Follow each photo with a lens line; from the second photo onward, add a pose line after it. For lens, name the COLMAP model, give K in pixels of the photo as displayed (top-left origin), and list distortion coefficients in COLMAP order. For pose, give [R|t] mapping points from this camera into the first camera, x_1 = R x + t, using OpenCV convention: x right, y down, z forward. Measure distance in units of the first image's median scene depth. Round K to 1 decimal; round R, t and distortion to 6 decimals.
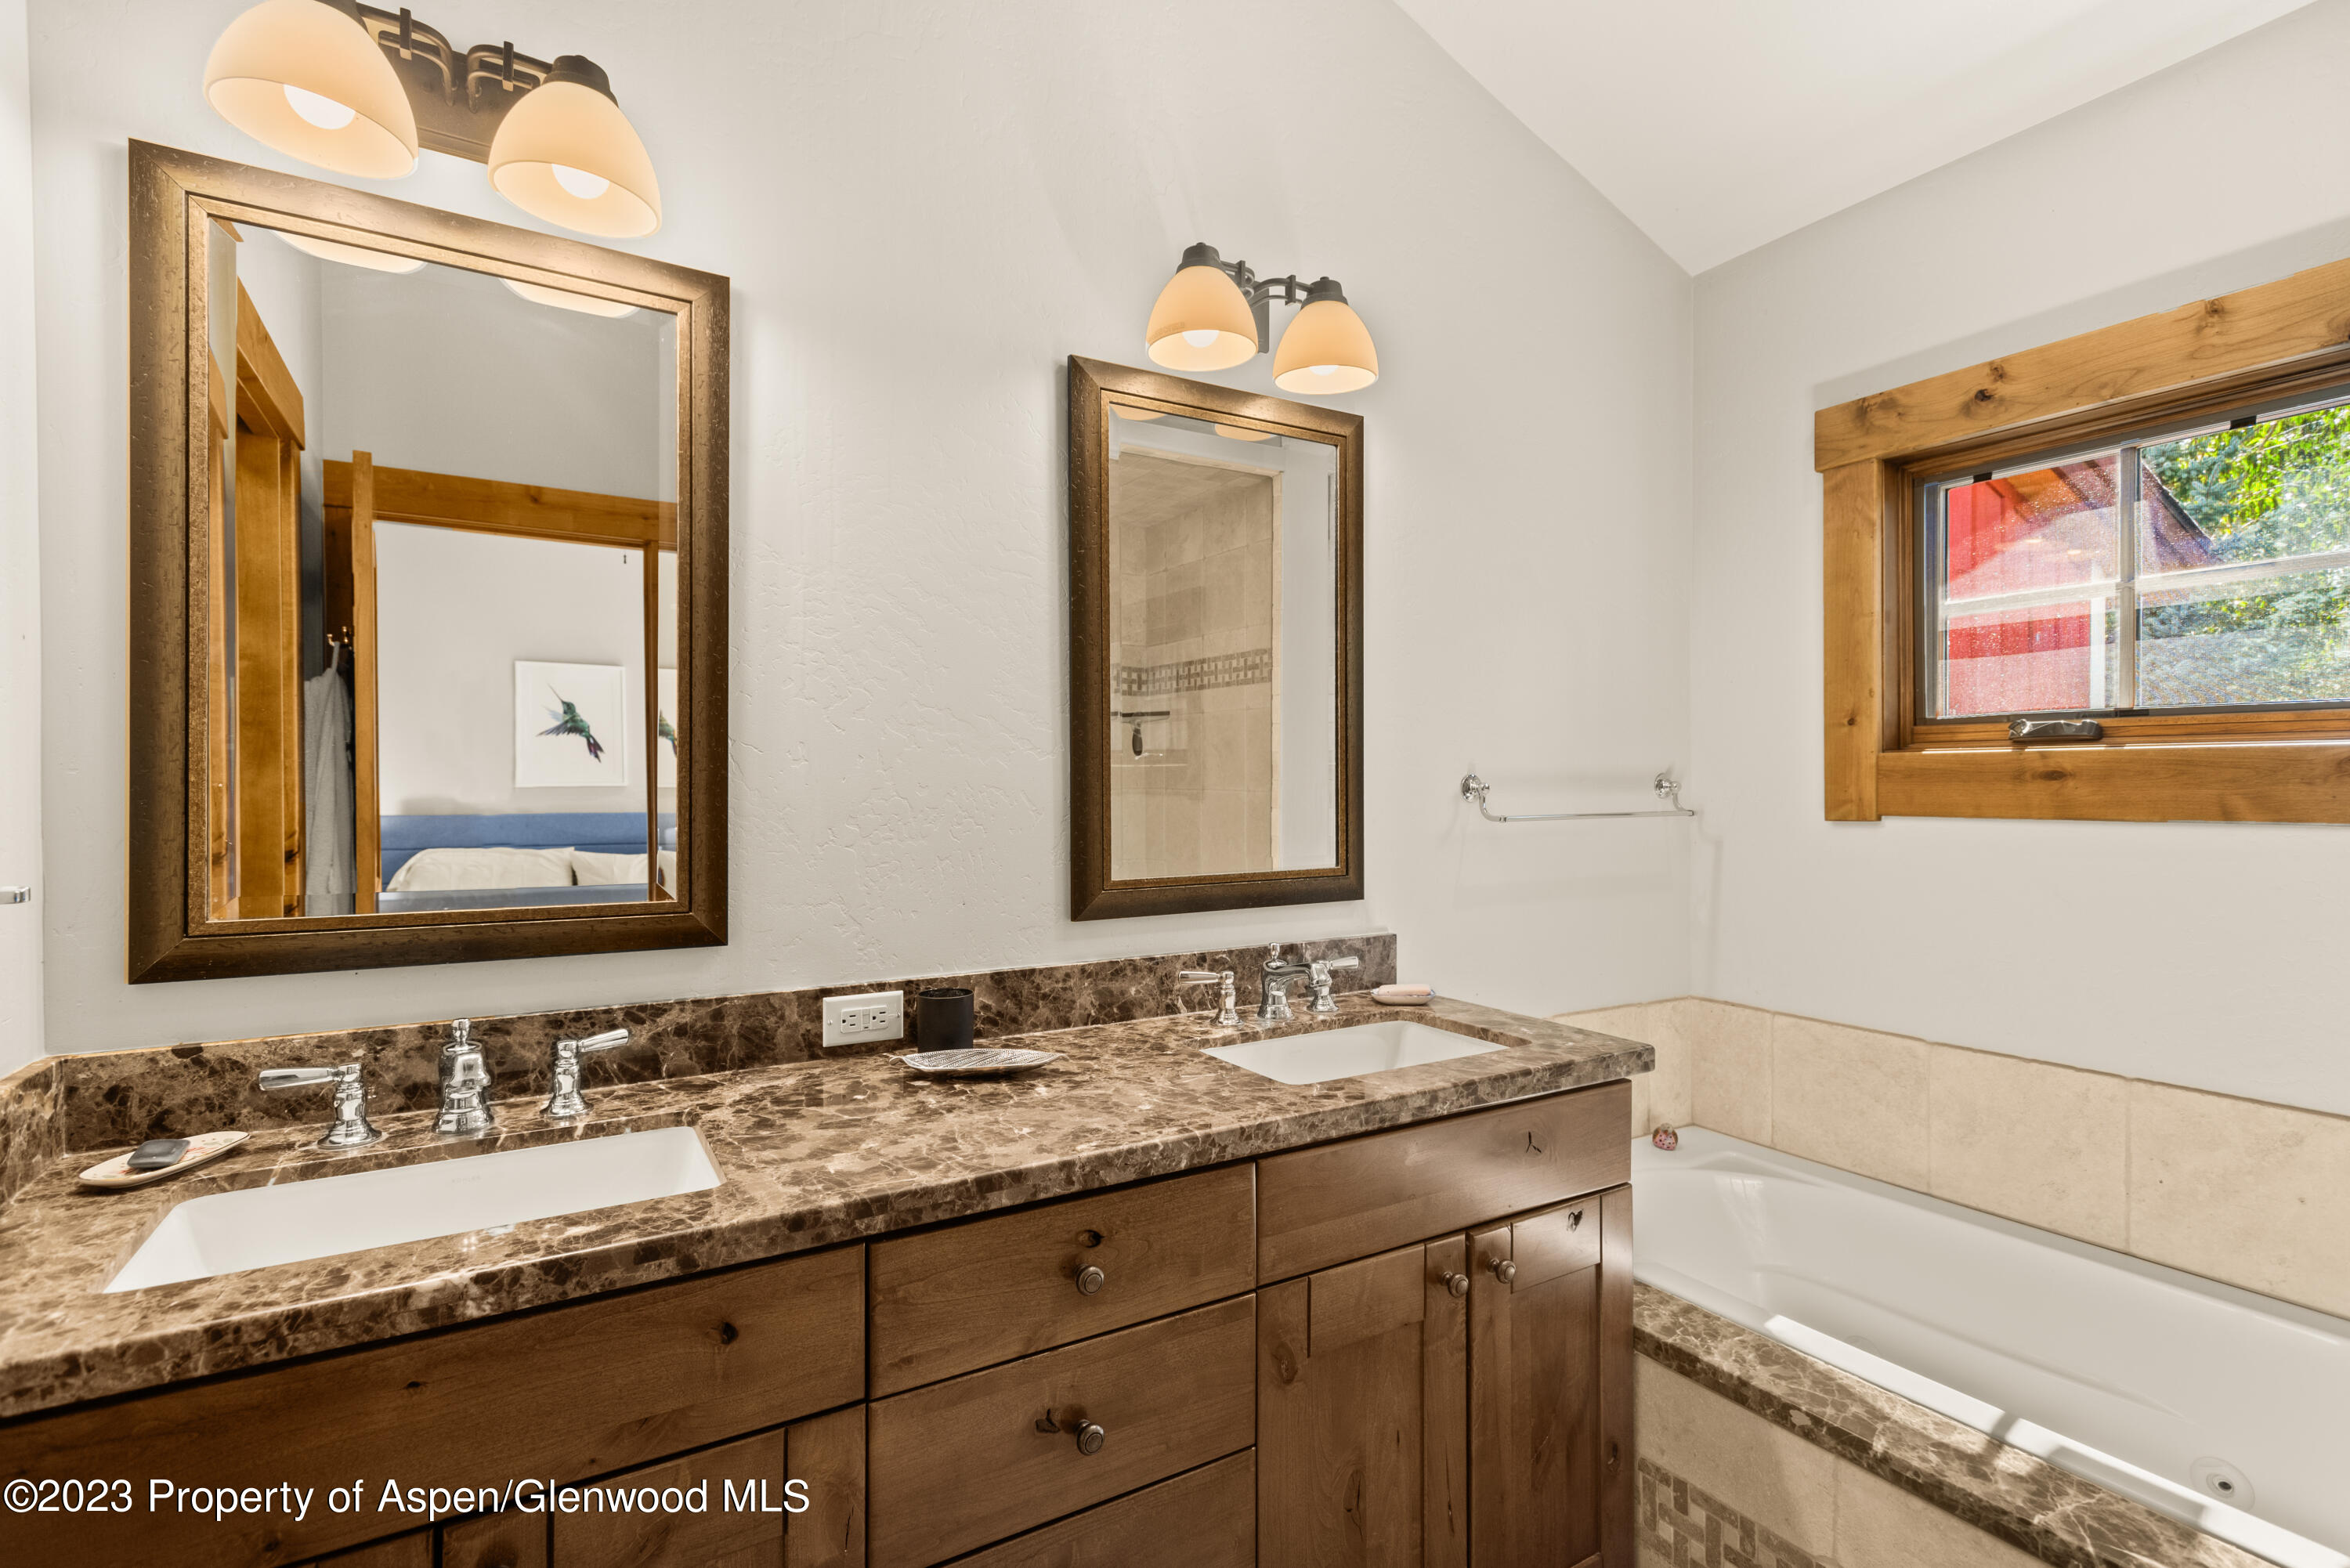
lens RADIAL K [[1090.9, 0, 1175.0], [0, 1090.9, 784.0], [0, 0, 1]] dist [0.011579, -0.000335]
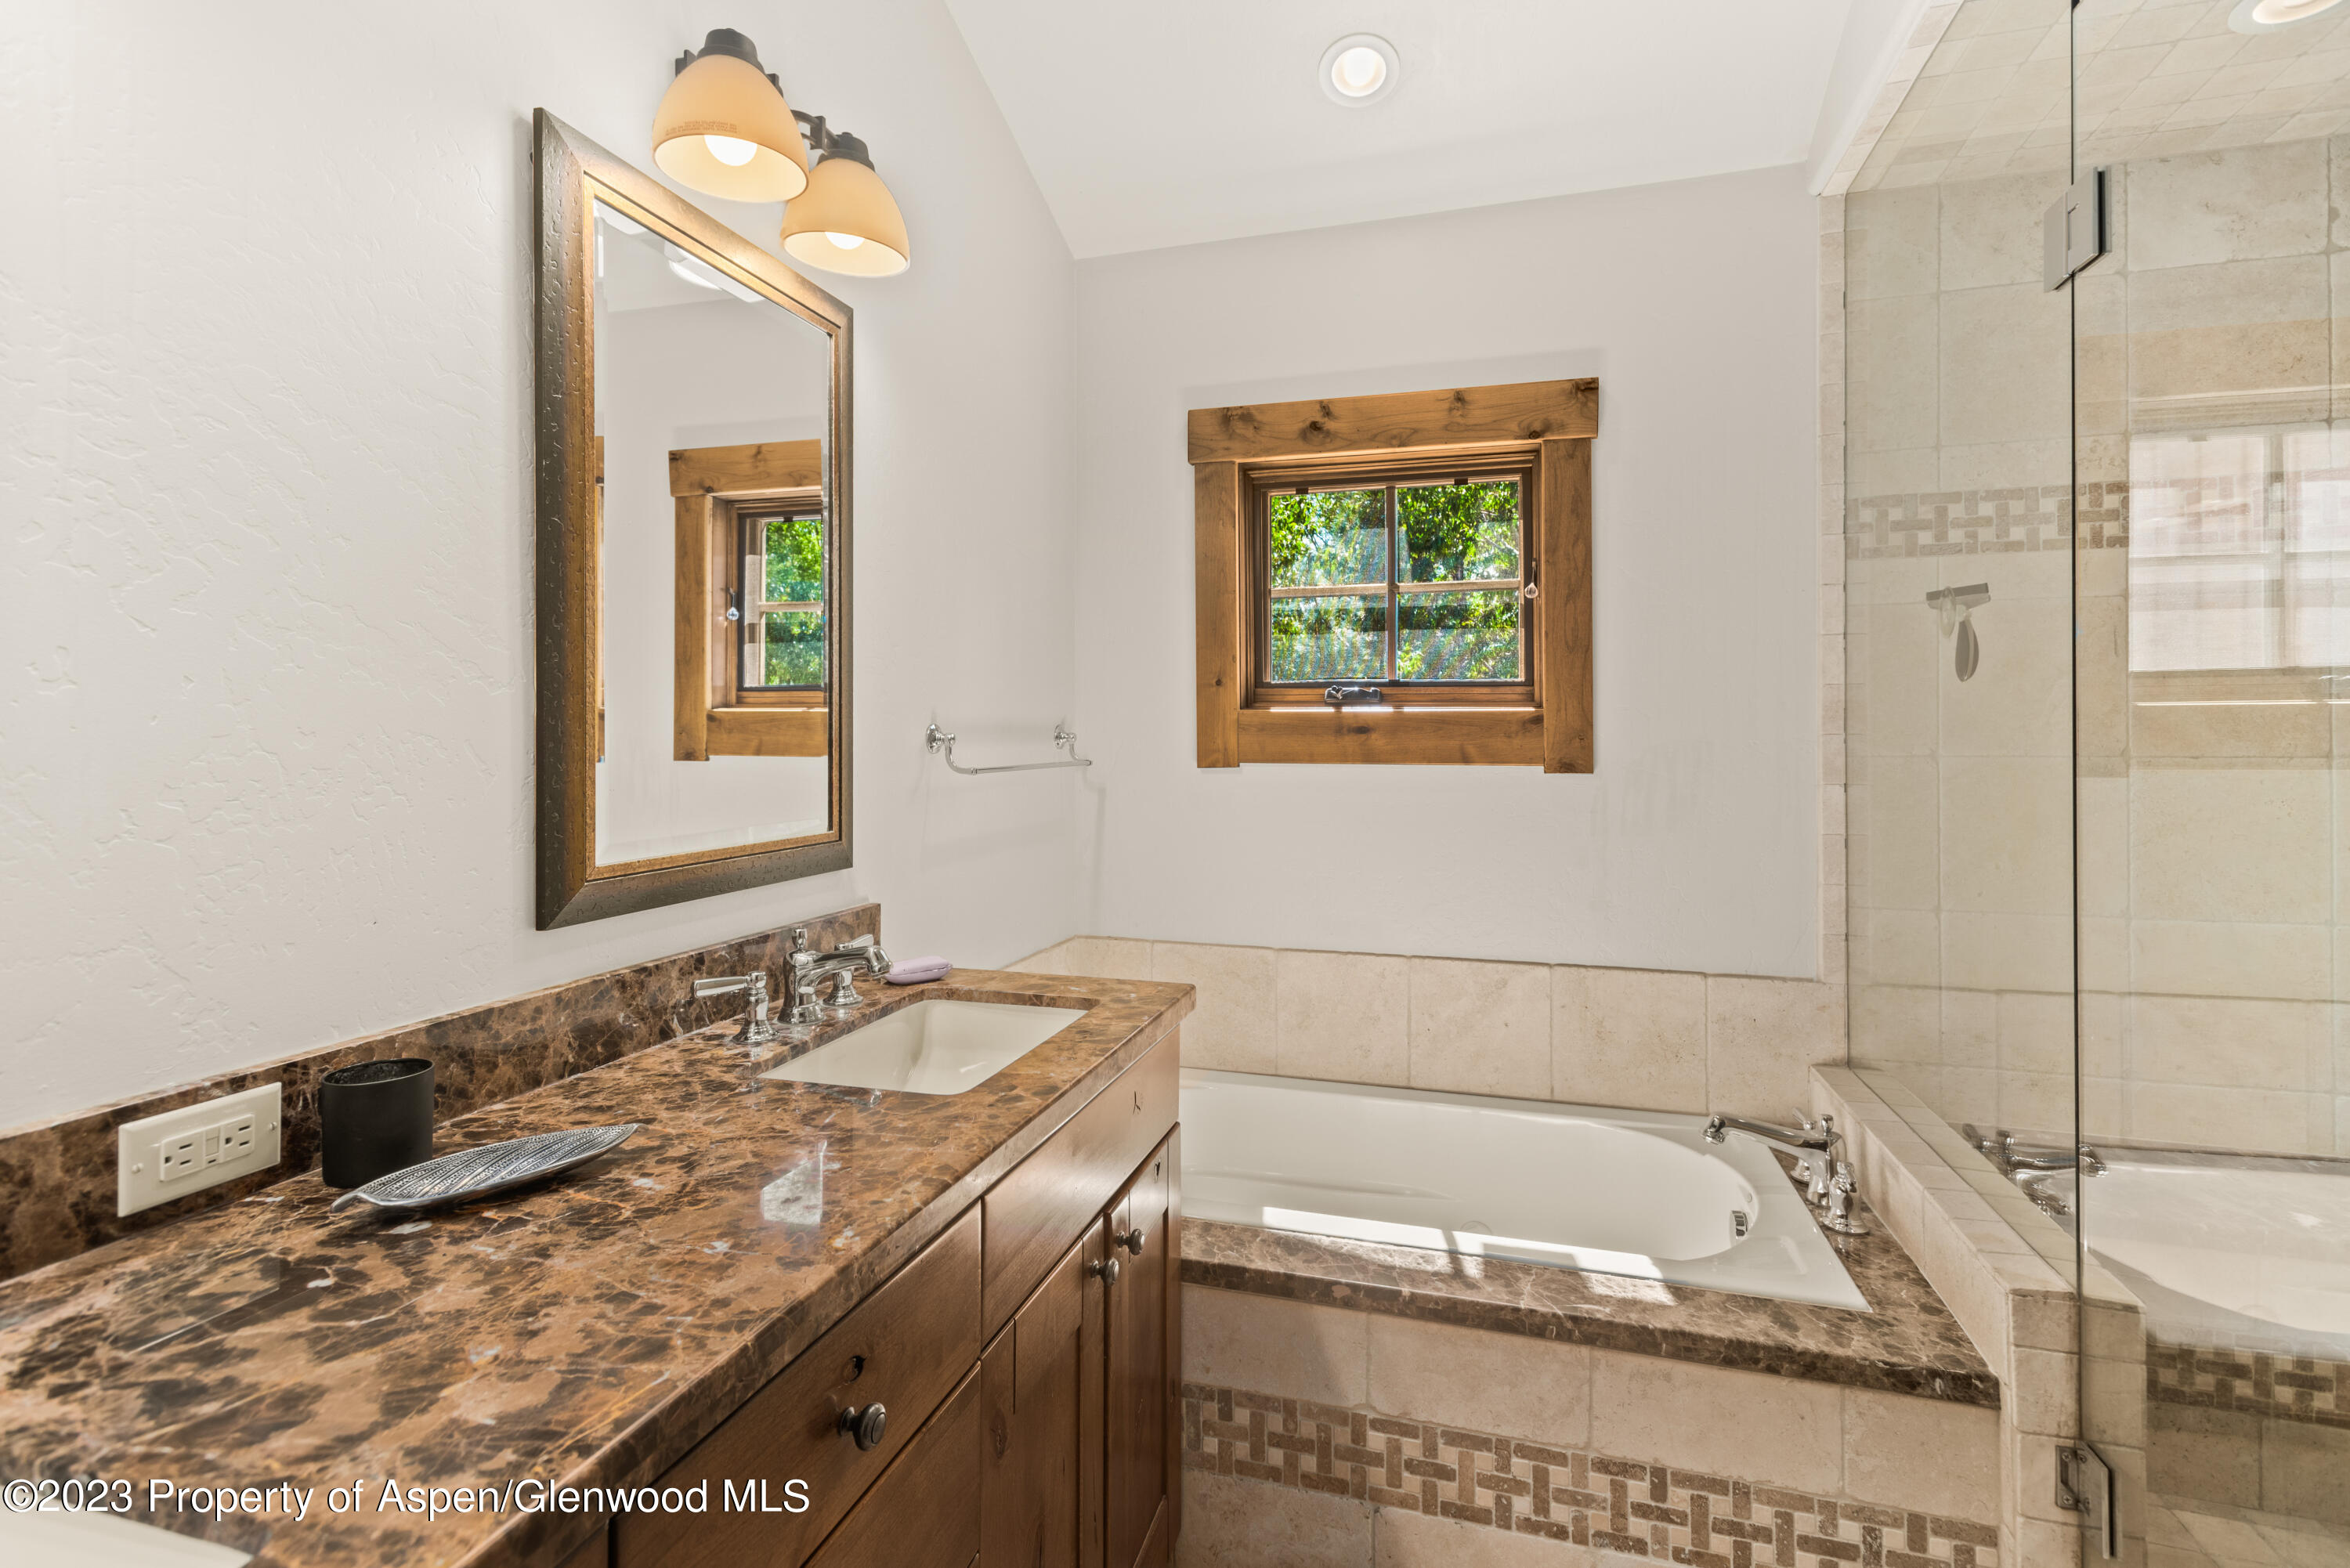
lens RADIAL K [[1107.9, 0, 1178.5], [0, 1107.9, 728.7], [0, 0, 1]] dist [0.019519, -0.008102]
pose [[0.733474, 0.008567, 0.679664, -0.303826], [-0.003970, 0.999958, -0.008320, 0.003081], [-0.679706, 0.003405, 0.733476, 0.232591]]
